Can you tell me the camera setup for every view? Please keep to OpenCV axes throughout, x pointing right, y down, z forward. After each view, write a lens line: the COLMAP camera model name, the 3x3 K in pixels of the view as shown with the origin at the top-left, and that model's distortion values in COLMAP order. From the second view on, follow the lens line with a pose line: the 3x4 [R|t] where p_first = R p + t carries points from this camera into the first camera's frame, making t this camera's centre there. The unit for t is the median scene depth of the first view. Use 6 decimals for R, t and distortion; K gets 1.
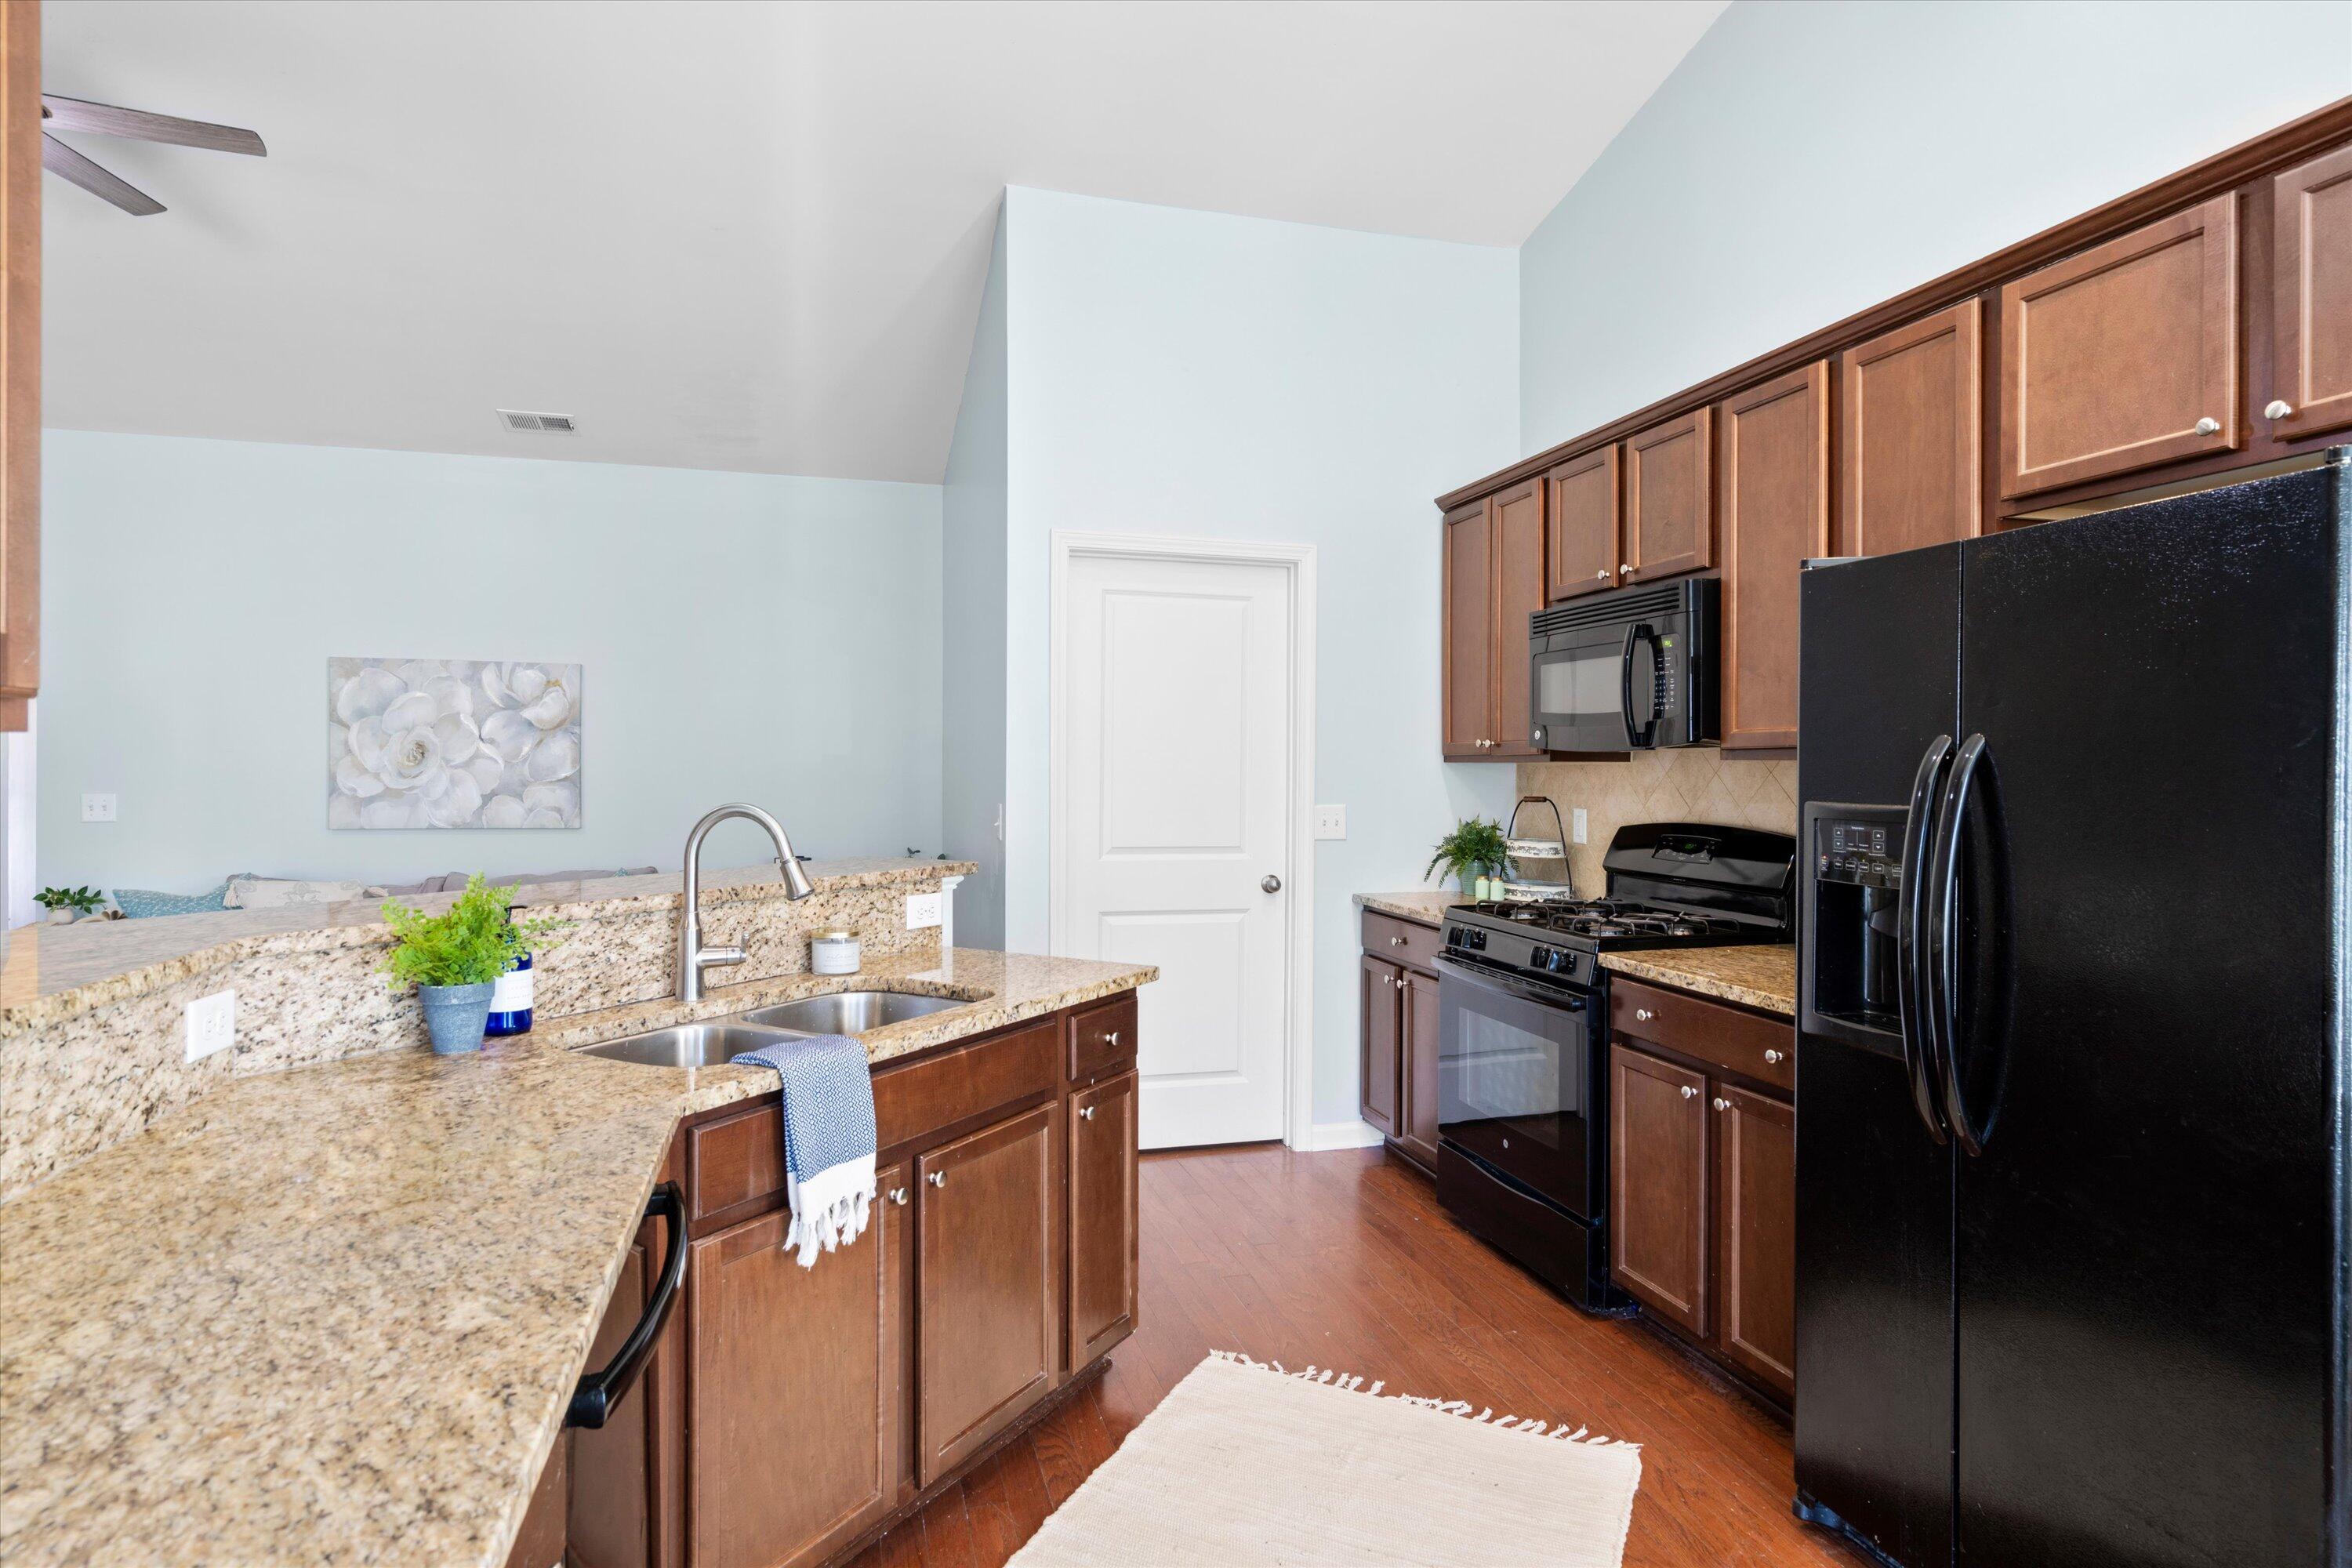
lens RADIAL K [[1252.9, 0, 1170.4], [0, 1252.9, 777.2], [0, 0, 1]] dist [-0.004988, 0.000033]
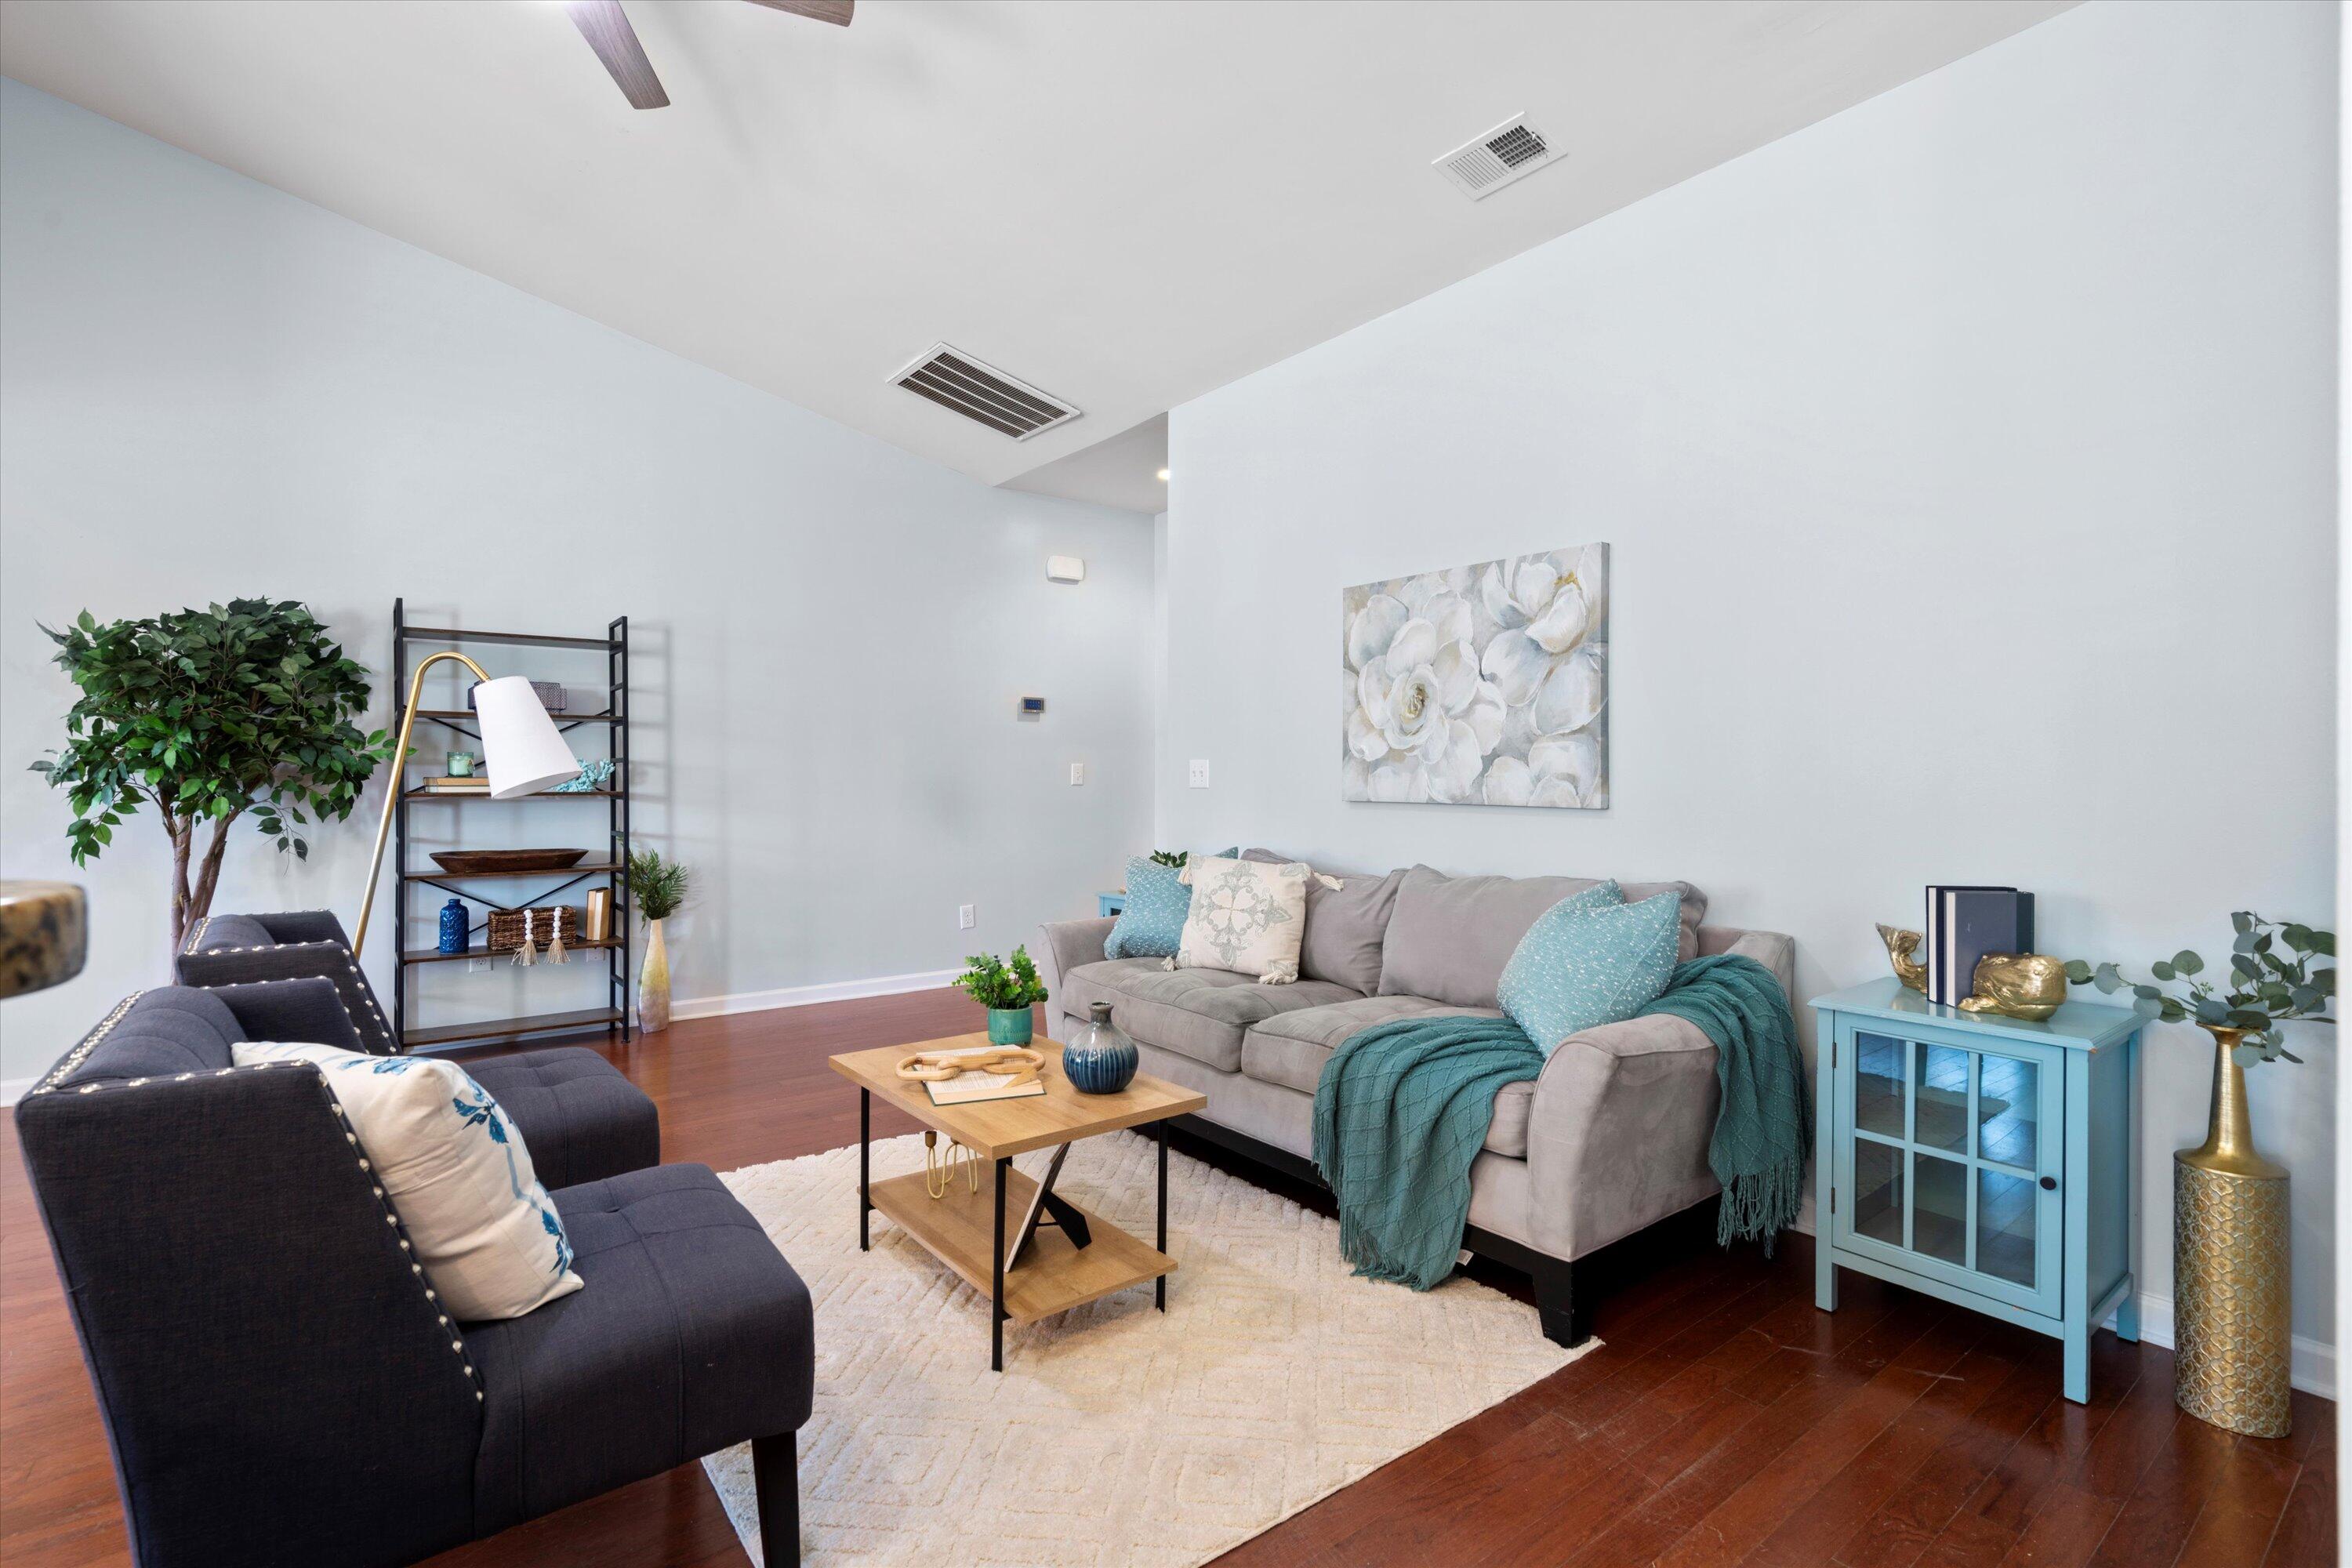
lens RADIAL K [[1070.1, 0, 1180.6], [0, 1070.1, 772.6], [0, 0, 1]] dist [-0.005094, 0.000652]
pose [[0.355225, -0.006615, -0.934757, -0.059427], [-0.007969, 0.999917, -0.010104, 0.030858], [0.934747, 0.011039, 0.355143, 0.646300]]
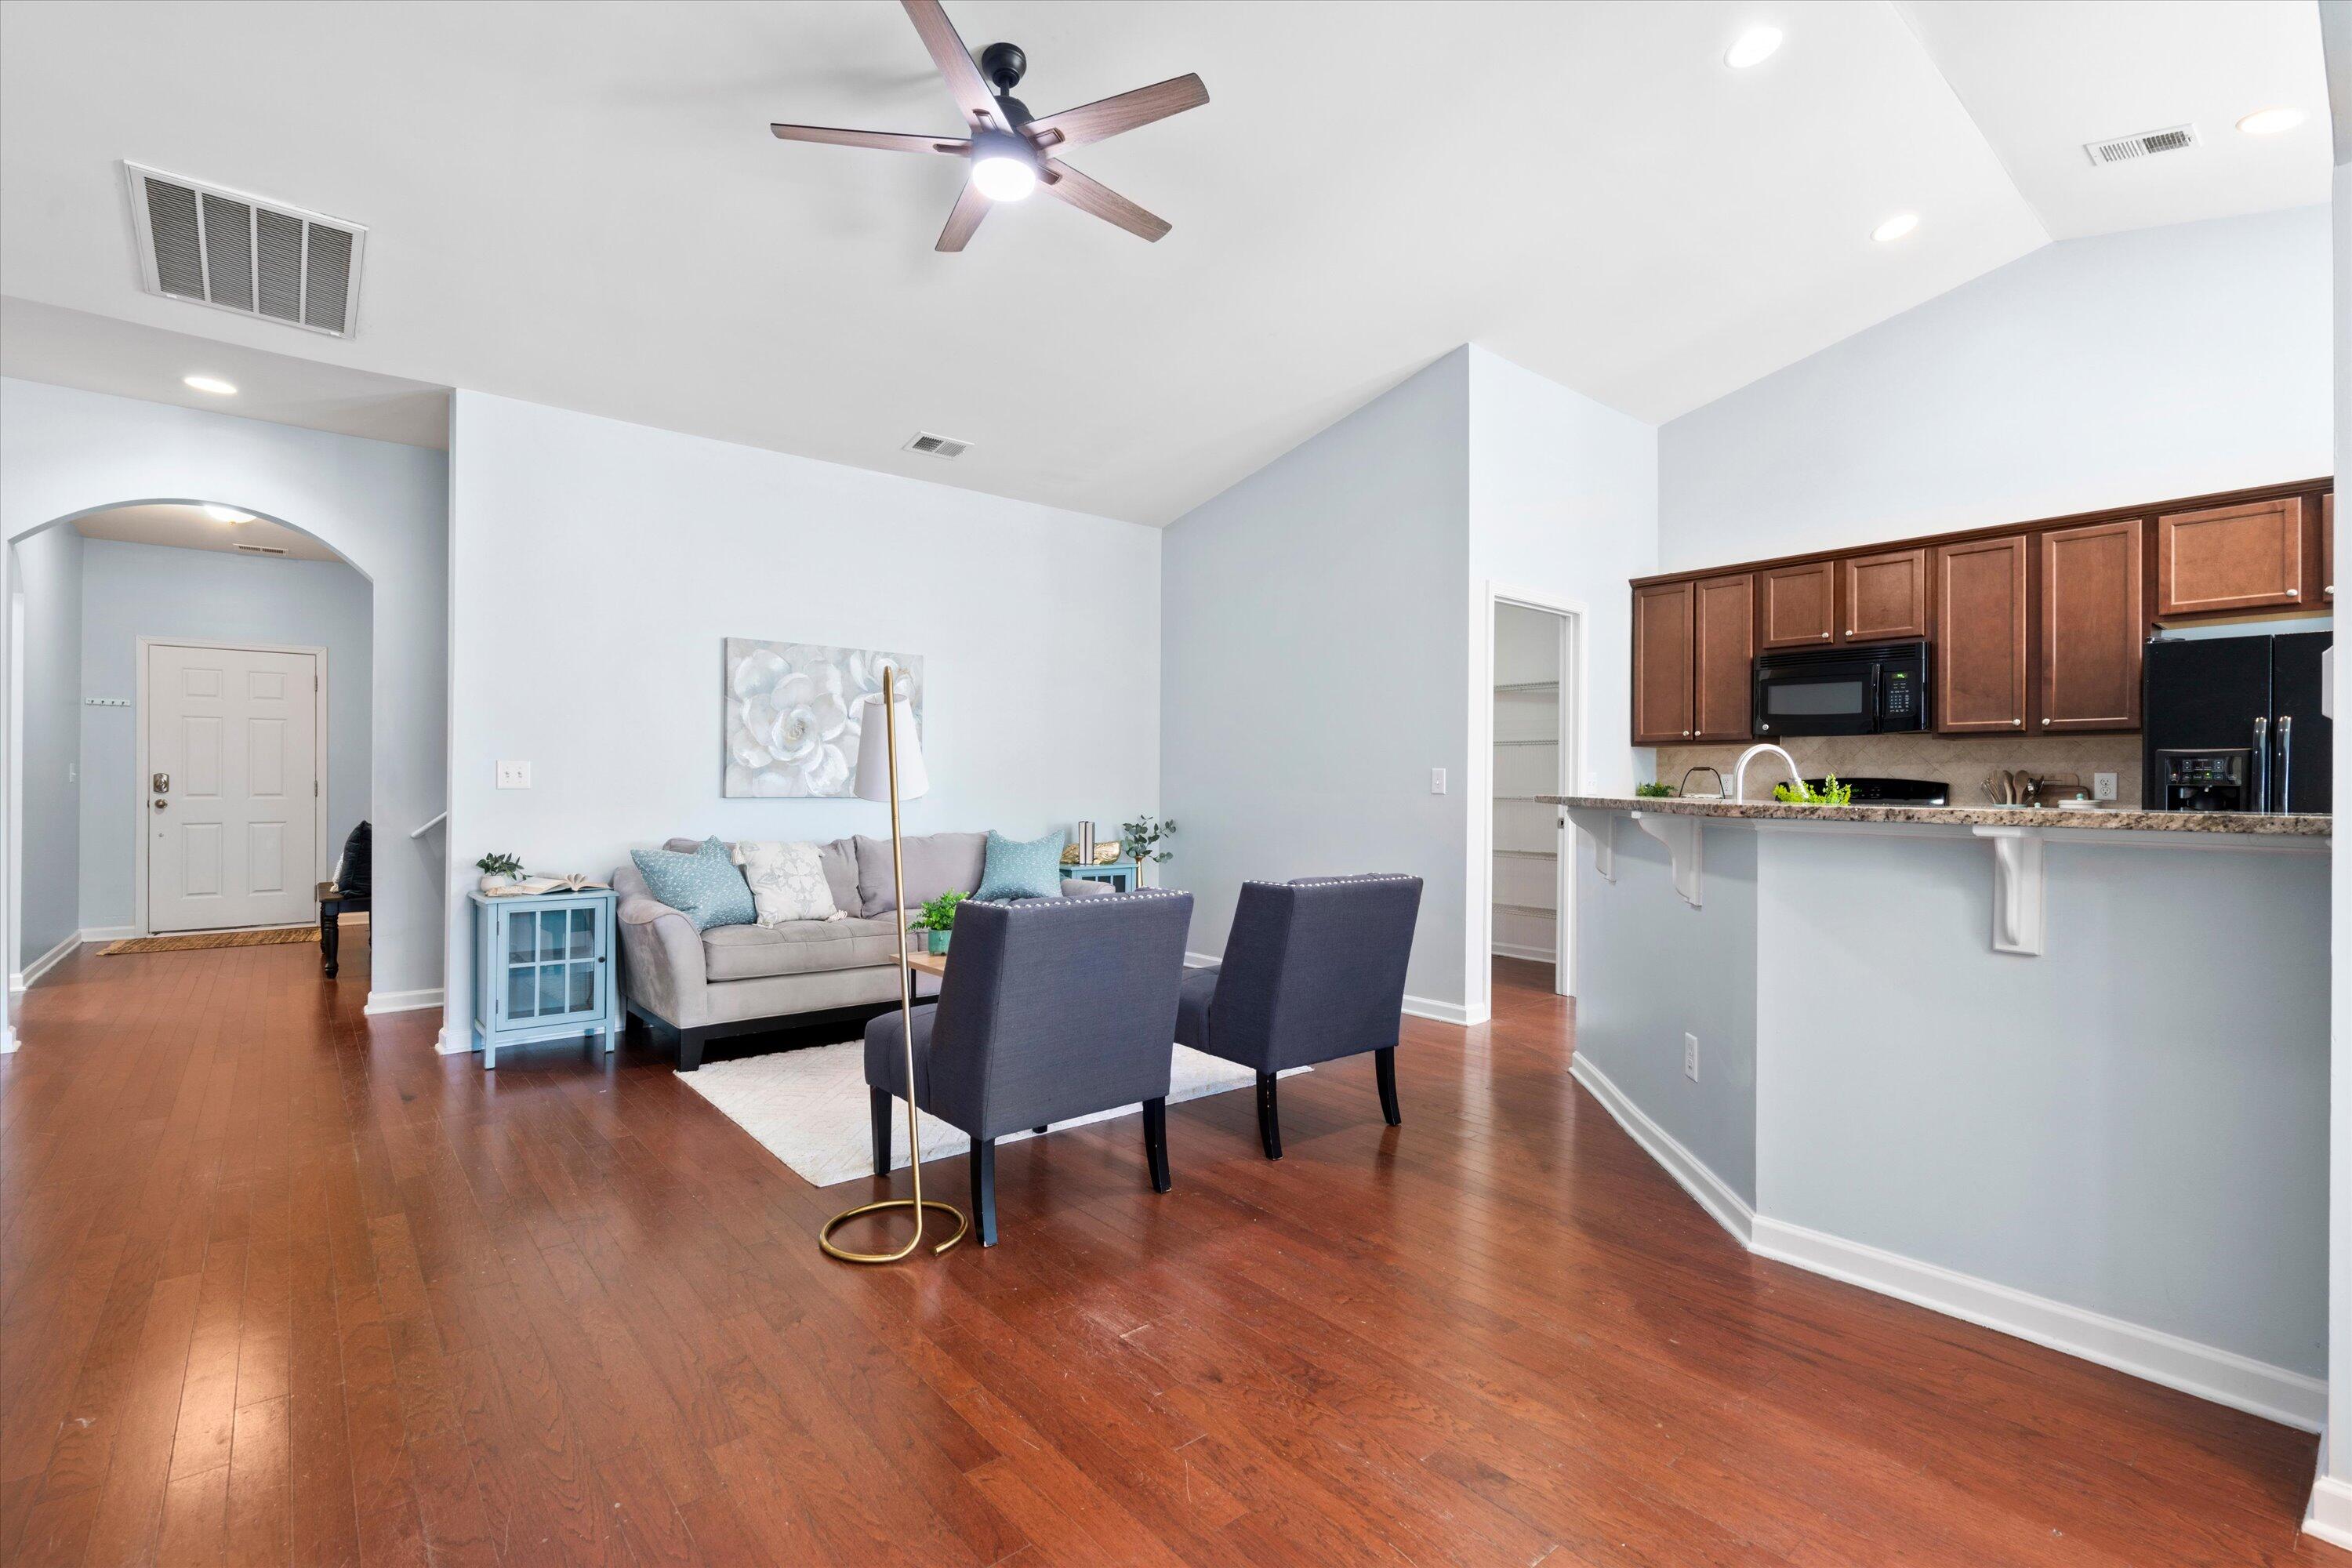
lens RADIAL K [[1070.1, 0, 1175.7], [0, 1070.1, 785.4], [0, 0, 1]] dist [-0.005094, 0.000652]
pose [[0.911822, 0.001852, 0.410582, -0.688778], [-0.000220, 0.999992, -0.004022, 0.034269], [-0.410586, 0.003577, 0.911815, 0.005150]]
